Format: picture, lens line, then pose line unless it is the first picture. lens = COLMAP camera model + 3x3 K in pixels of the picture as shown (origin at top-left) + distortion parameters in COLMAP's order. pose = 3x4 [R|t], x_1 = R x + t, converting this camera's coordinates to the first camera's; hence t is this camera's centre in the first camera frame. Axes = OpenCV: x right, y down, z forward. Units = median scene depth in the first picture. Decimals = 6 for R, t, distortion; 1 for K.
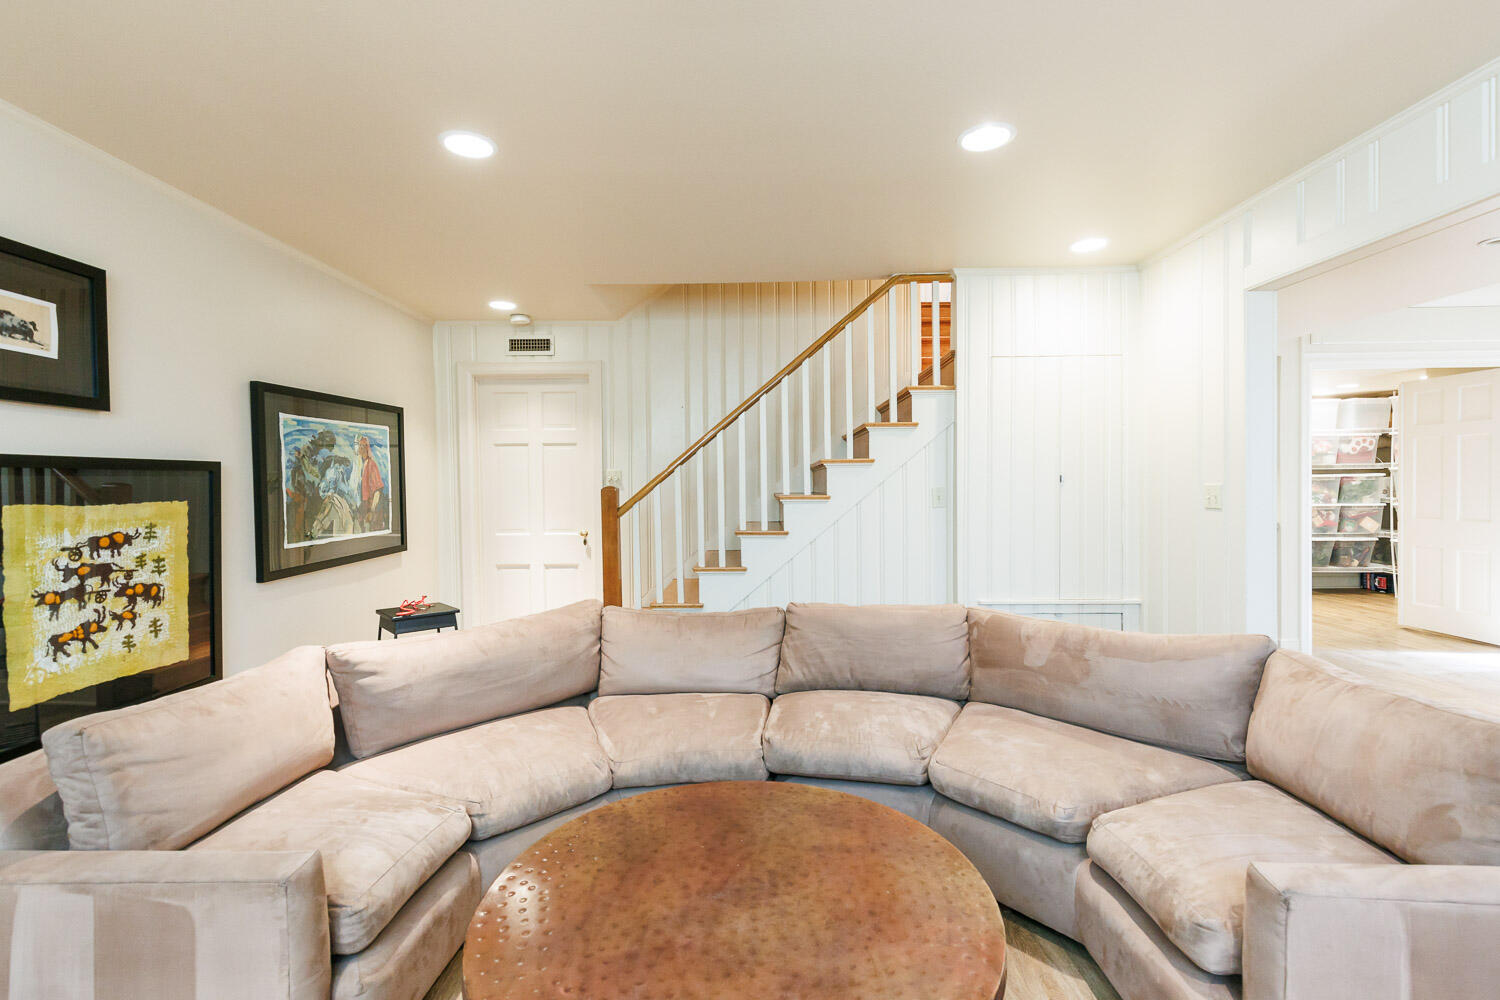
lens RADIAL K [[672.9, 0, 750.6], [0, 672.9, 504.1], [0, 0, 1]] dist [0.005152, -0.000169]
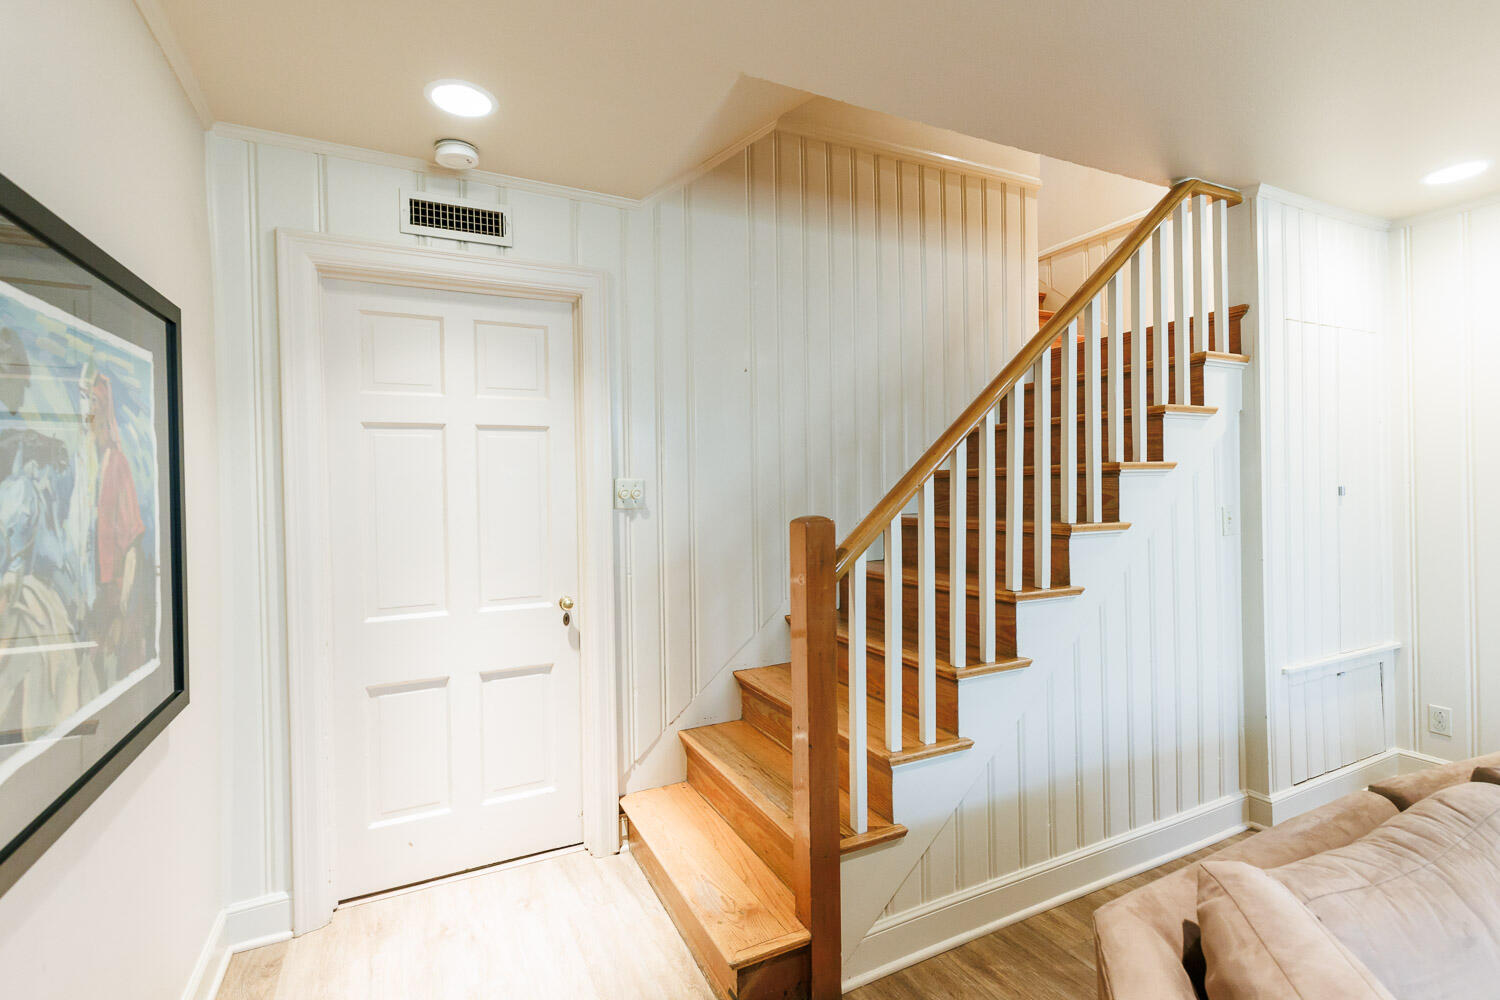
lens RADIAL K [[687.8, 0, 746.8], [0, 687.8, 490.6], [0, 0, 1]] dist [0.000743, -0.000106]
pose [[0.893701, -0.010841, 0.448532, -0.714043], [0.024128, 0.999423, -0.023920, -0.051510], [-0.448013, 0.032200, 0.893447, 0.933572]]
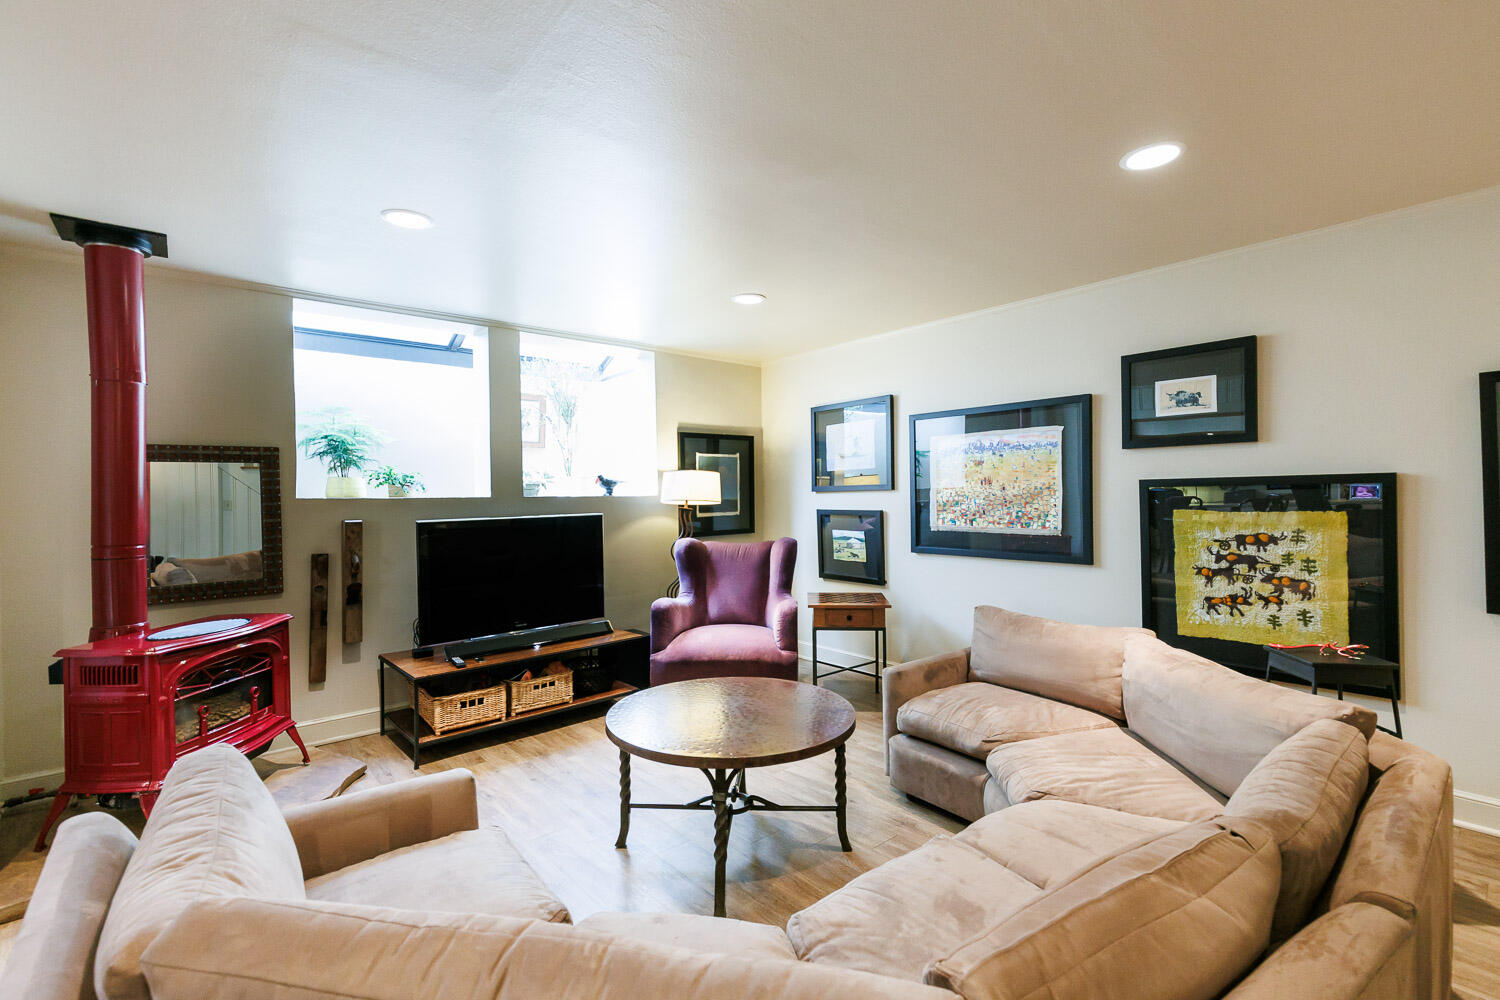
lens RADIAL K [[672.9, 0, 750.6], [0, 672.9, 504.1], [0, 0, 1]] dist [0.005152, -0.000169]
pose [[-0.758062, 0.032387, -0.651378, 0.630076], [0.003860, 0.998972, 0.045178, -0.073994], [0.652172, 0.031733, -0.757407, 1.288217]]
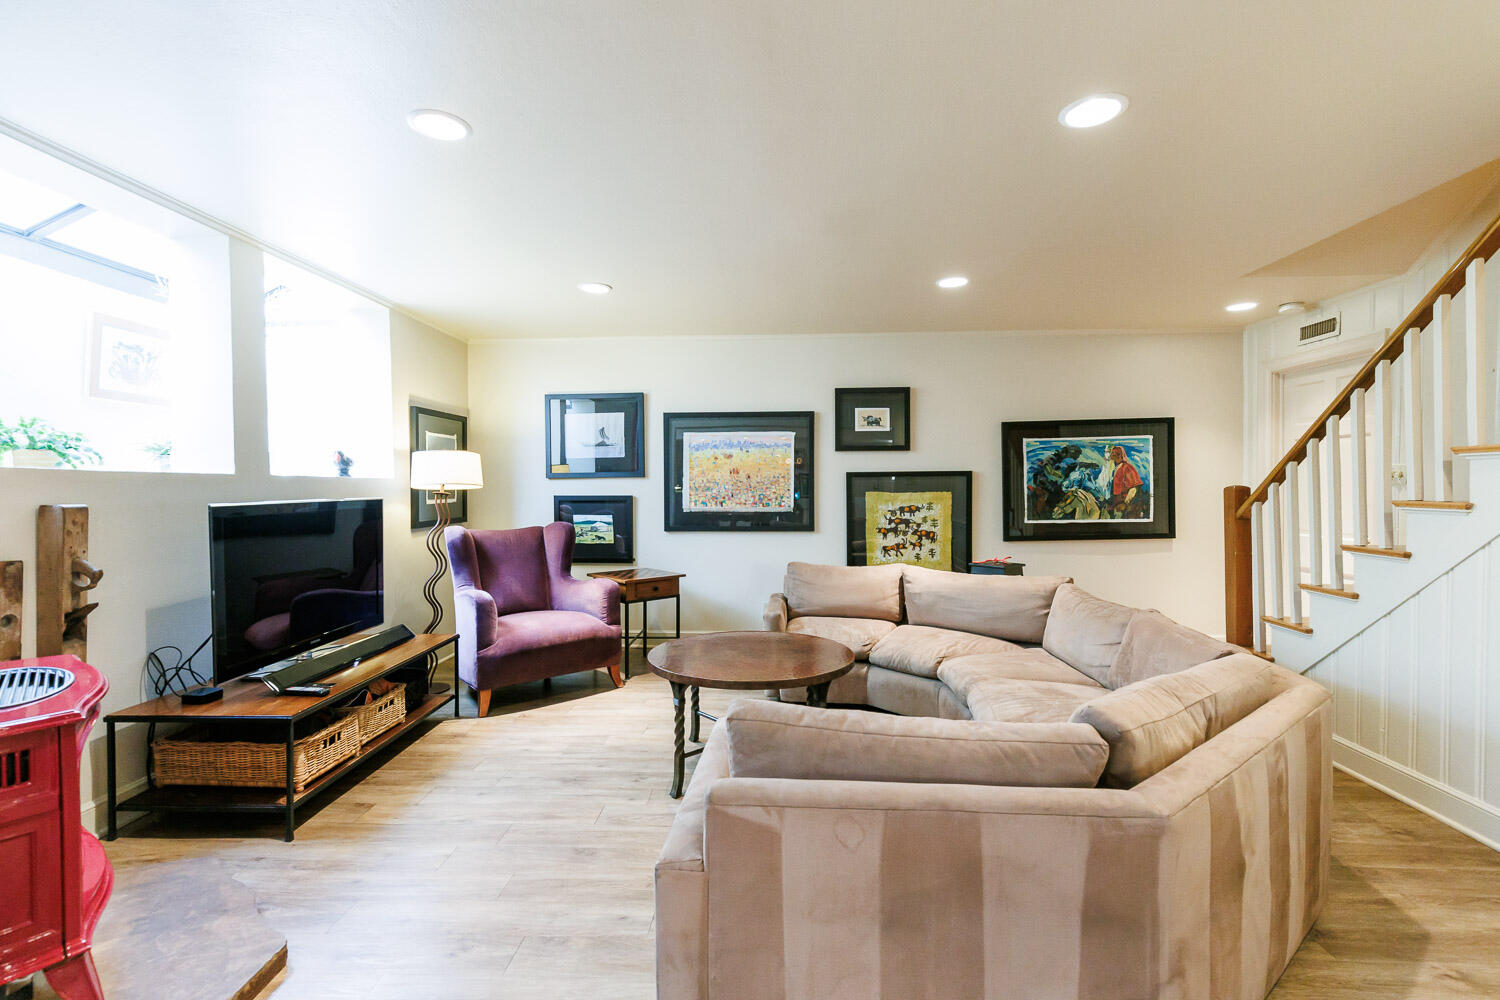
lens RADIAL K [[672.9, 0, 750.6], [0, 672.9, 504.1], [0, 0, 1]] dist [0.005152, -0.000169]
pose [[-0.043155, 0.037316, -0.998371, 1.213598], [-0.024301, 0.998967, 0.038389, -0.031795], [0.998773, 0.025918, -0.042204, 0.544997]]
